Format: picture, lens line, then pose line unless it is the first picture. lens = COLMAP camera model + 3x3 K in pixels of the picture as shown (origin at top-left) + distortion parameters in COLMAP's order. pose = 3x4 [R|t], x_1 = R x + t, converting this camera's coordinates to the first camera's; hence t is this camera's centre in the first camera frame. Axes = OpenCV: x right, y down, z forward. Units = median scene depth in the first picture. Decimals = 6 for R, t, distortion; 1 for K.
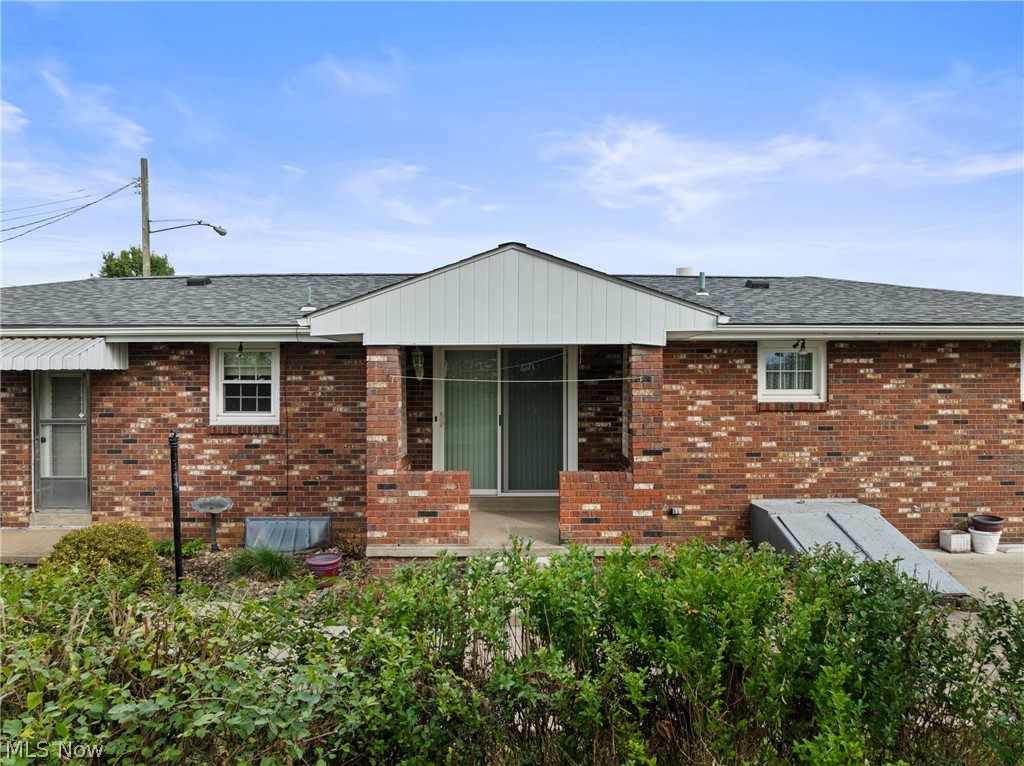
lens RADIAL K [[706.4, 0, 512.0], [0, 706.4, 383.0], [0, 0, 1]] dist [-0.034139, 0.000585]
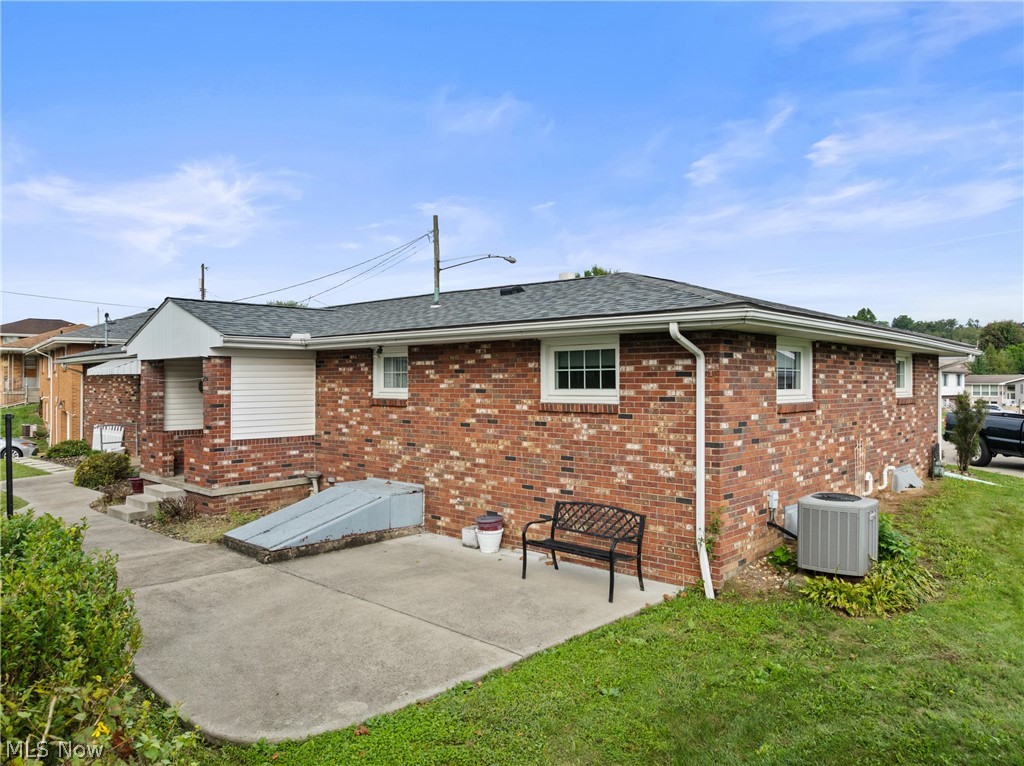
lens RADIAL K [[706.4, 0, 512.0], [0, 706.4, 383.0], [0, 0, 1]] dist [-0.034139, 0.000585]
pose [[0.738374, 0.004215, -0.674378, 1.359744], [-0.004631, 0.999989, 0.001180, -0.001441], [0.674376, 0.002252, 0.738385, 0.258768]]
